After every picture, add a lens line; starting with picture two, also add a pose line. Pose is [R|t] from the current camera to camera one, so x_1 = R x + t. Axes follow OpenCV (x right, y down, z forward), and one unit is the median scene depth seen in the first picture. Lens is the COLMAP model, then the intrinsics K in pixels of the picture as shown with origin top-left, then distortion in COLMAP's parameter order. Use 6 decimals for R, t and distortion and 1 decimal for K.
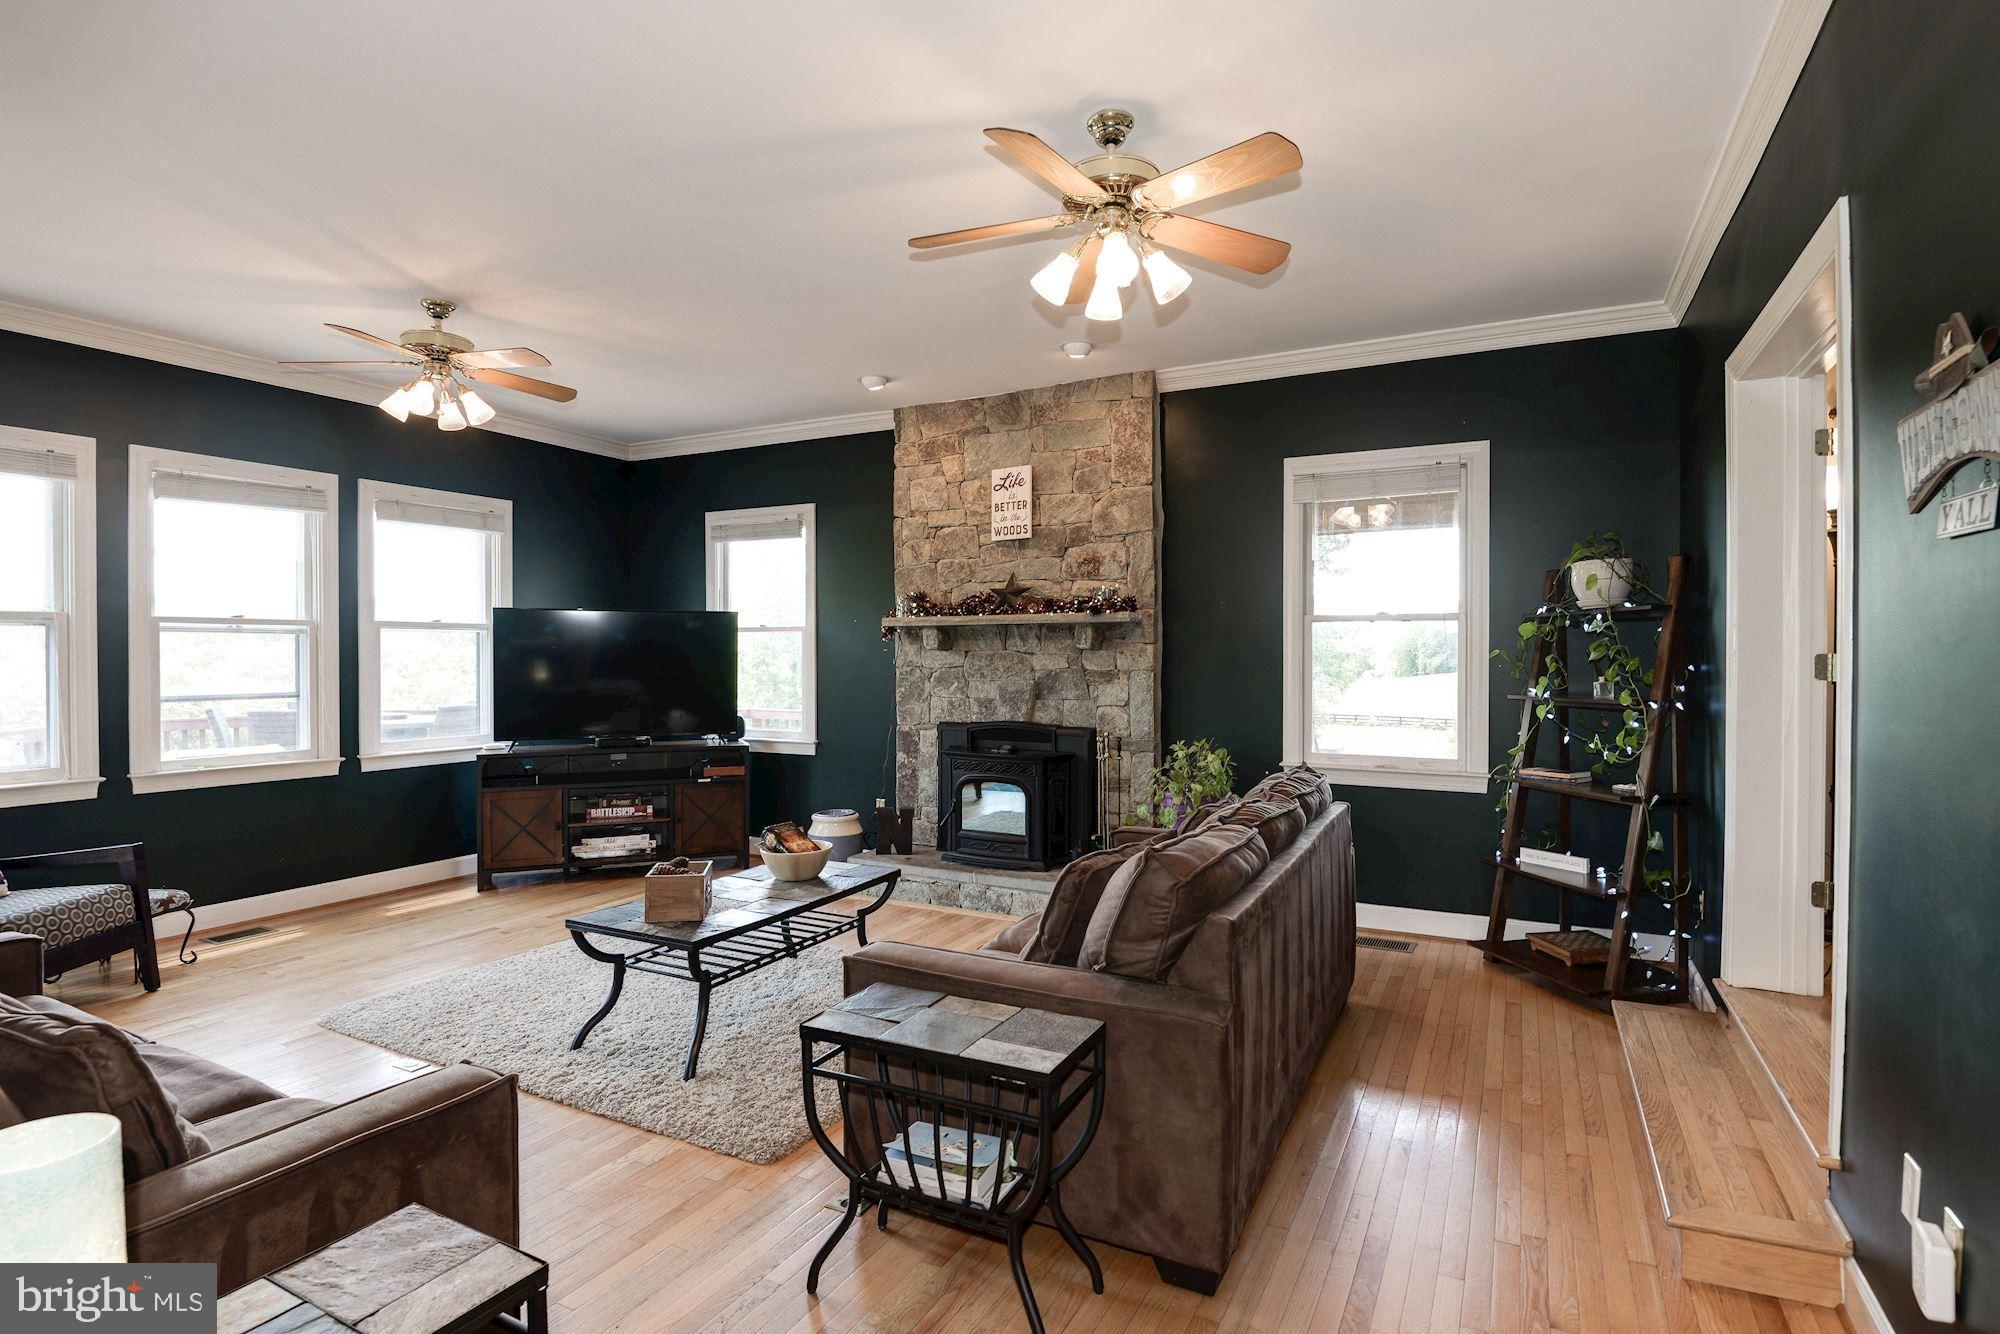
lens RADIAL K [[973.9, 0, 1000.0], [0, 973.9, 667.0], [0, 0, 1]] dist [0.000237, -0.021394]
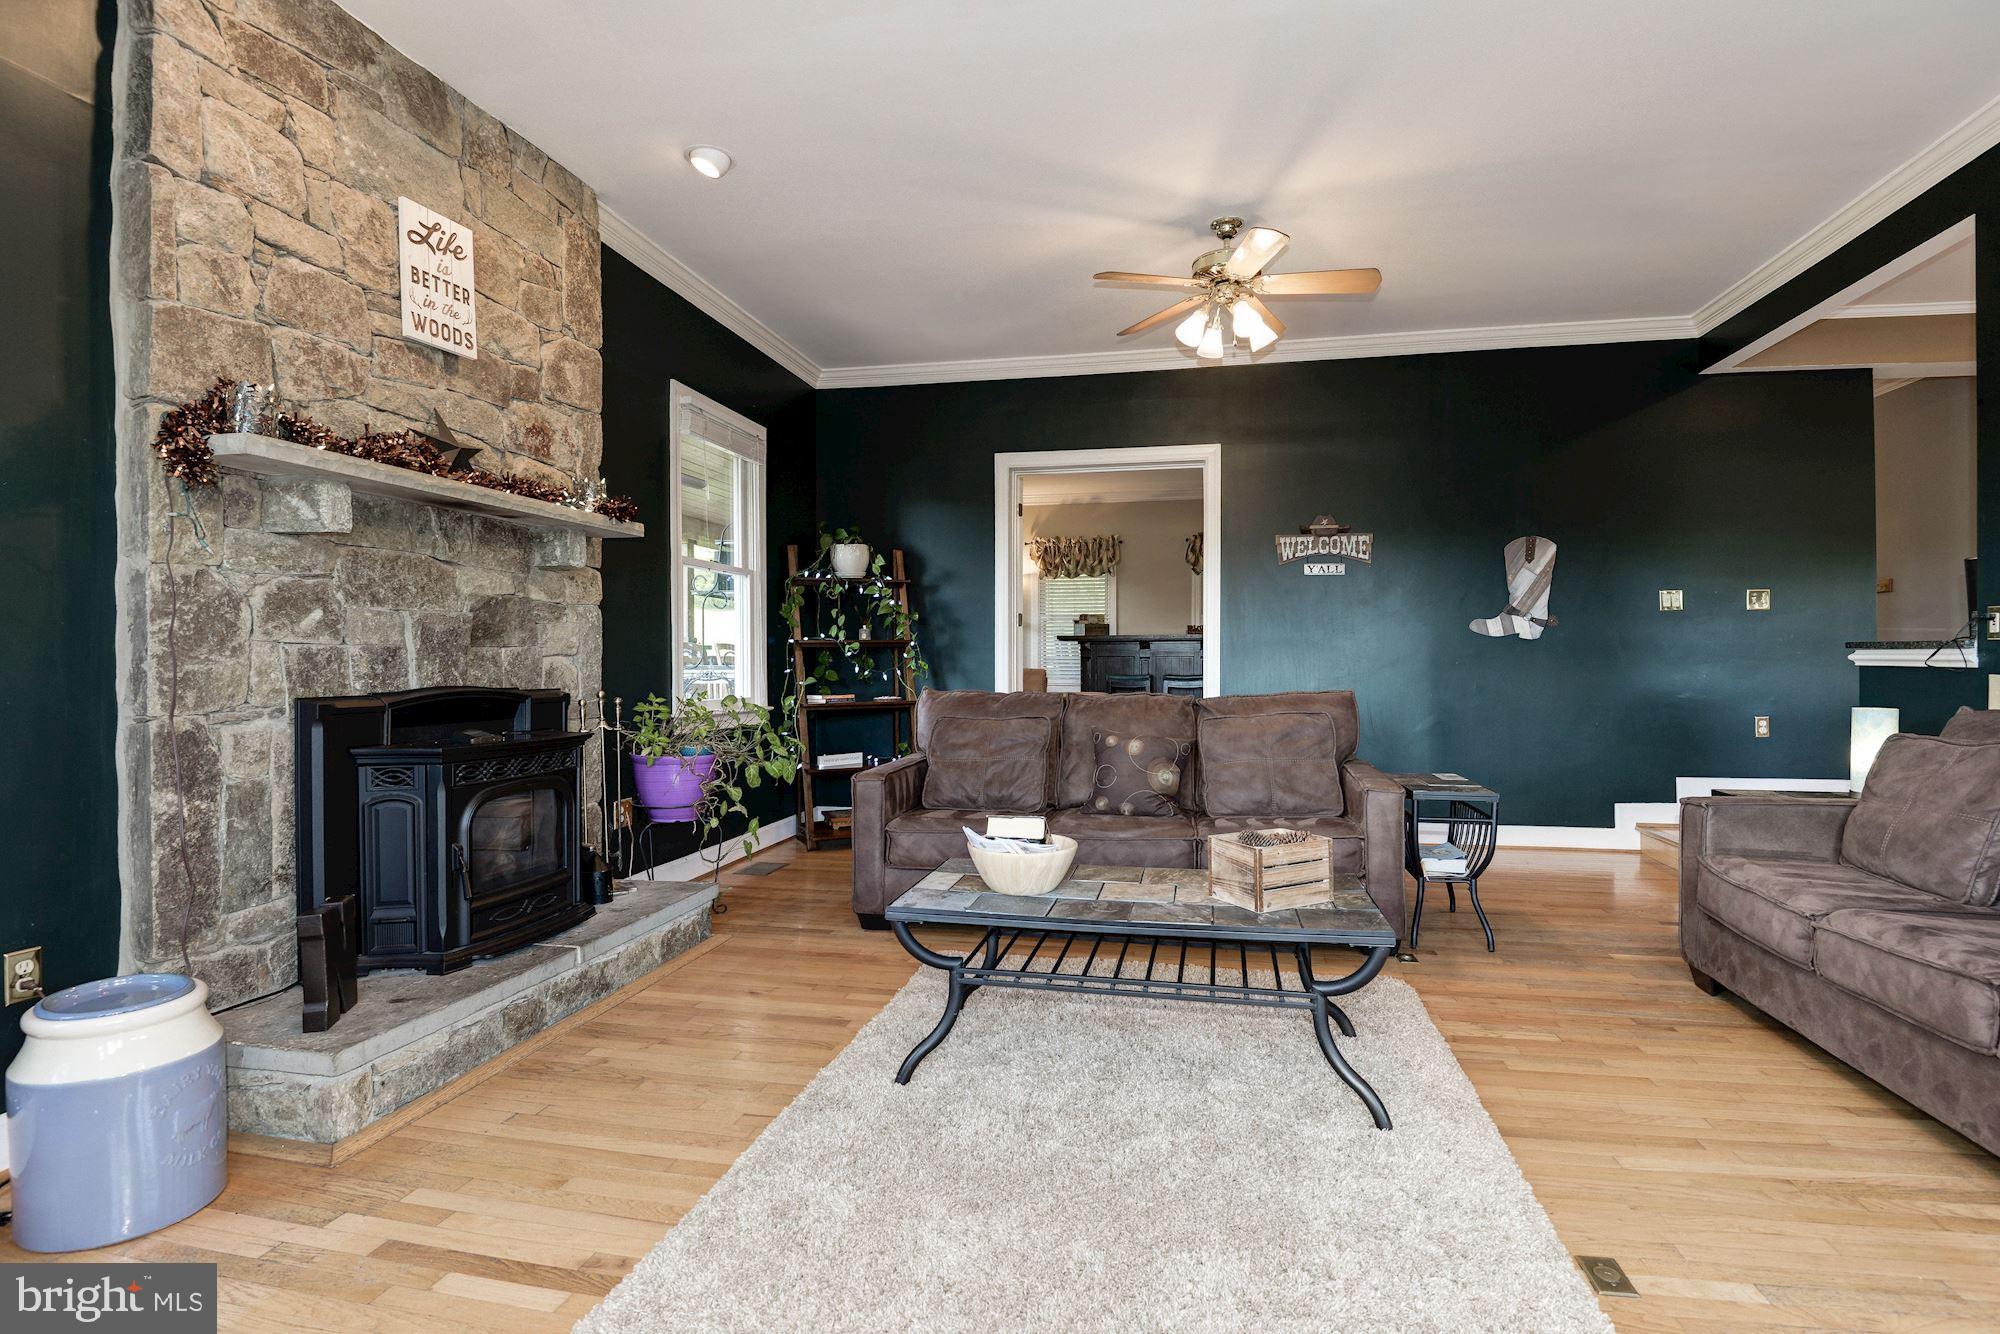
lens RADIAL K [[973.9, 0, 1000.0], [0, 973.9, 667.0], [0, 0, 1]] dist [0.000237, -0.021394]
pose [[-0.285689, -0.005595, 0.958306, -0.595308], [0.012976, 0.999869, 0.009706, 0.043988], [-0.958235, 0.015208, -0.285579, 0.867233]]
